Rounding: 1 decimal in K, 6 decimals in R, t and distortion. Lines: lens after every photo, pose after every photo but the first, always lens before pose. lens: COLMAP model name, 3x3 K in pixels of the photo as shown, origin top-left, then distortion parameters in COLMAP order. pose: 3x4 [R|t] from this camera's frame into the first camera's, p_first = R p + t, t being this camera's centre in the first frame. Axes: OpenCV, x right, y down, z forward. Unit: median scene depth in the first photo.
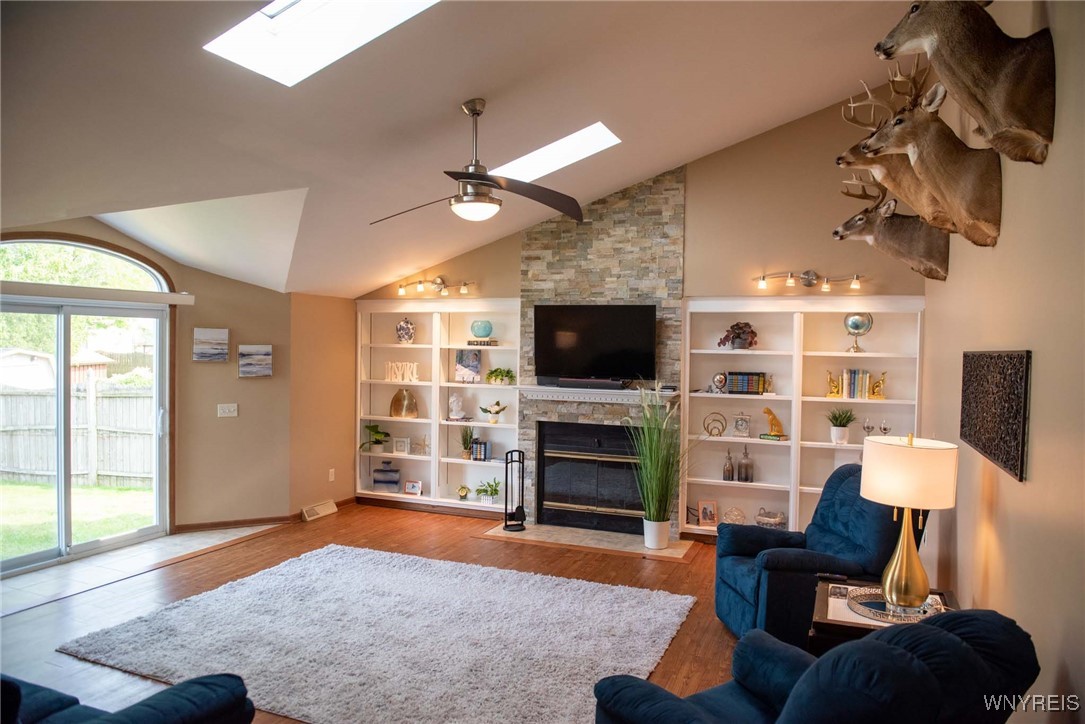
lens RADIAL K [[739.2, 0, 550.4], [0, 739.2, 357.7], [0, 0, 1]] dist [-0.048494, -0.005734]
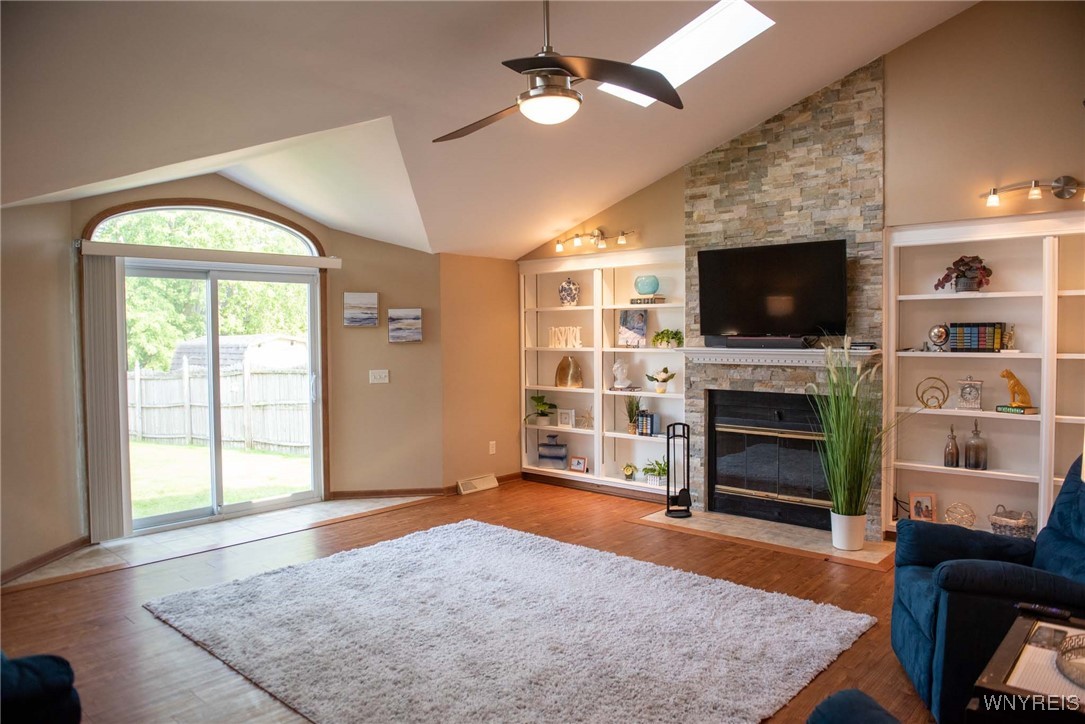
lens RADIAL K [[739.2, 0, 550.4], [0, 739.2, 359.0], [0, 0, 1]] dist [-0.048494, -0.005734]
pose [[0.940289, -0.009967, -0.340231, 0.104589], [0.015804, 0.999772, 0.014389, 0.037135], [0.340010, -0.018907, 0.940232, 0.151384]]
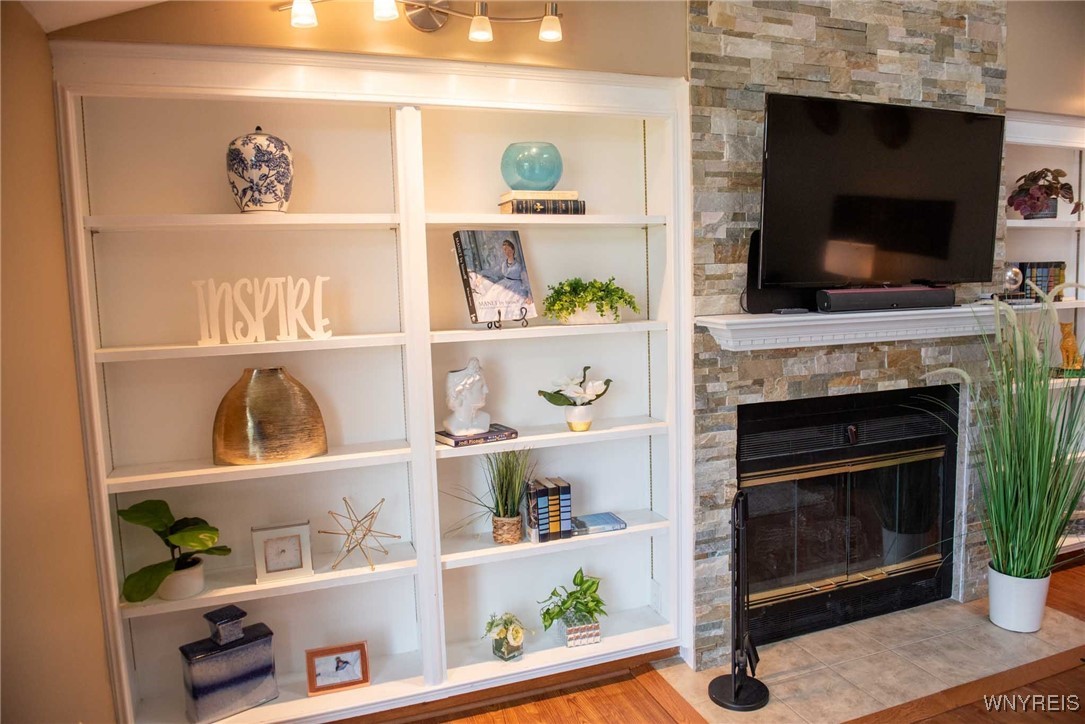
lens RADIAL K [[739.2, 0, 548.1], [0, 739.2, 360.3], [0, 0, 1]] dist [-0.048494, -0.005734]
pose [[0.743510, -0.107424, 0.660040, -0.355336], [0.052394, 0.993337, 0.102650, 0.017088], [-0.666669, -0.041739, 0.744184, 0.799590]]
